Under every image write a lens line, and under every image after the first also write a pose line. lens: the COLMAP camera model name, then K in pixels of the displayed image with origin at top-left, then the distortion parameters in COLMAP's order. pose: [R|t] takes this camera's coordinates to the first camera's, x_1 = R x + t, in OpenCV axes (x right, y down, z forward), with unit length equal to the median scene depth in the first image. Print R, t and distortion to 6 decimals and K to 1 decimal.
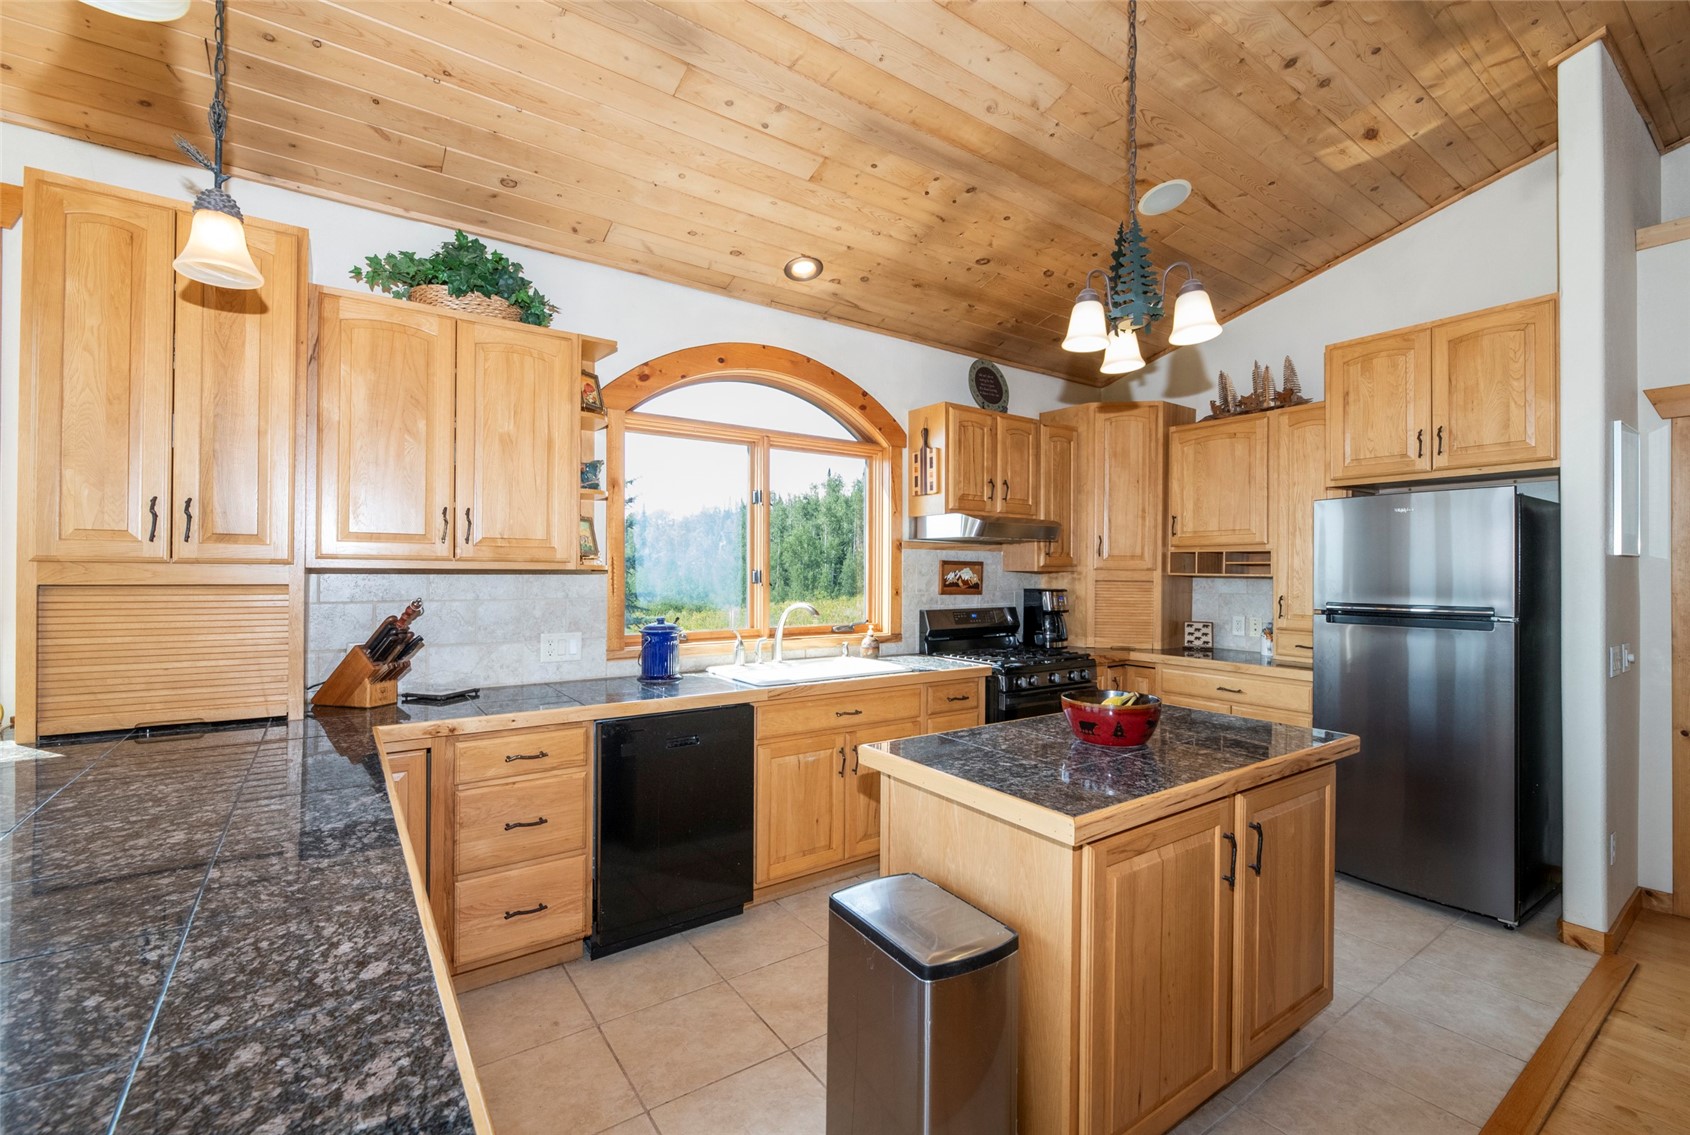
lens RADIAL K [[716.5, 0, 851.4], [0, 716.5, 568.7], [0, 0, 1]] dist [0.002334, -0.003083]
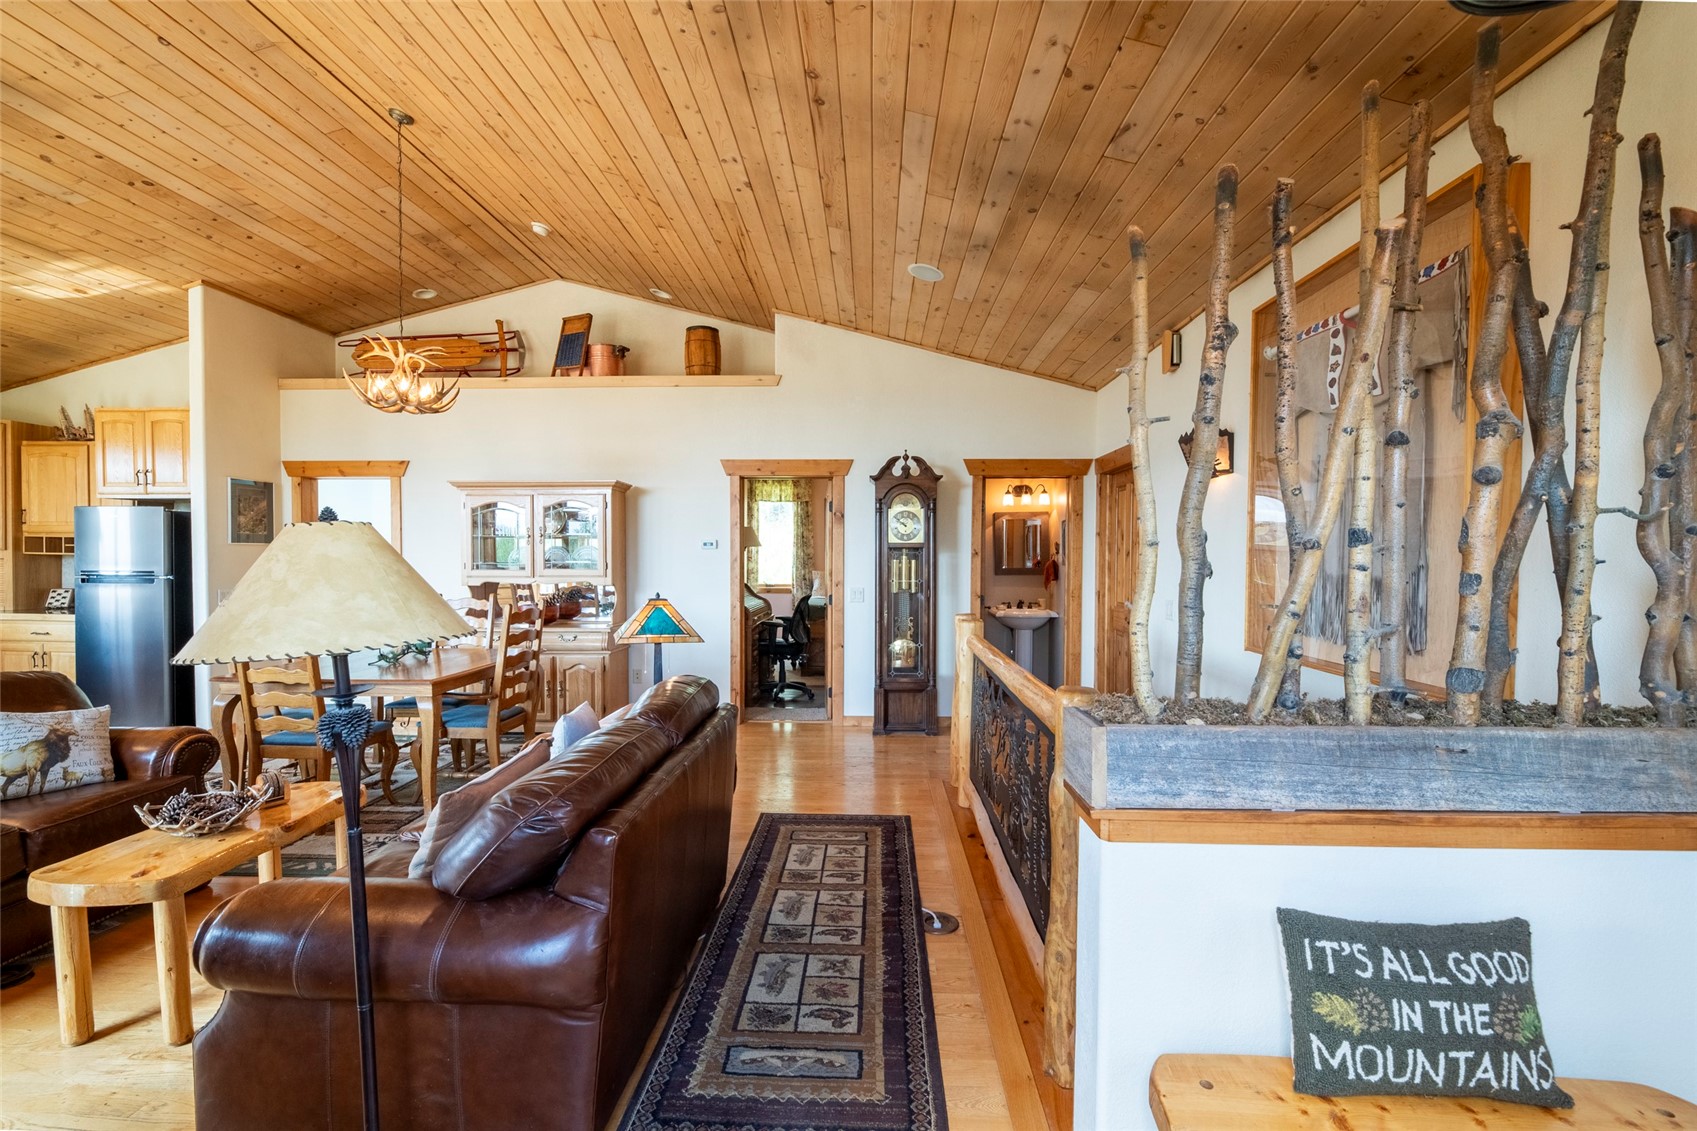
lens RADIAL K [[687.8, 0, 846.7], [0, 687.8, 570.1], [0, 0, 1]] dist [-0.000058, -0.000104]
pose [[0.608554, -0.025920, 0.793089, 0.422577], [-0.003246, 0.999377, 0.035153, -0.012581], [-0.793506, -0.023967, 0.608091, -1.138504]]
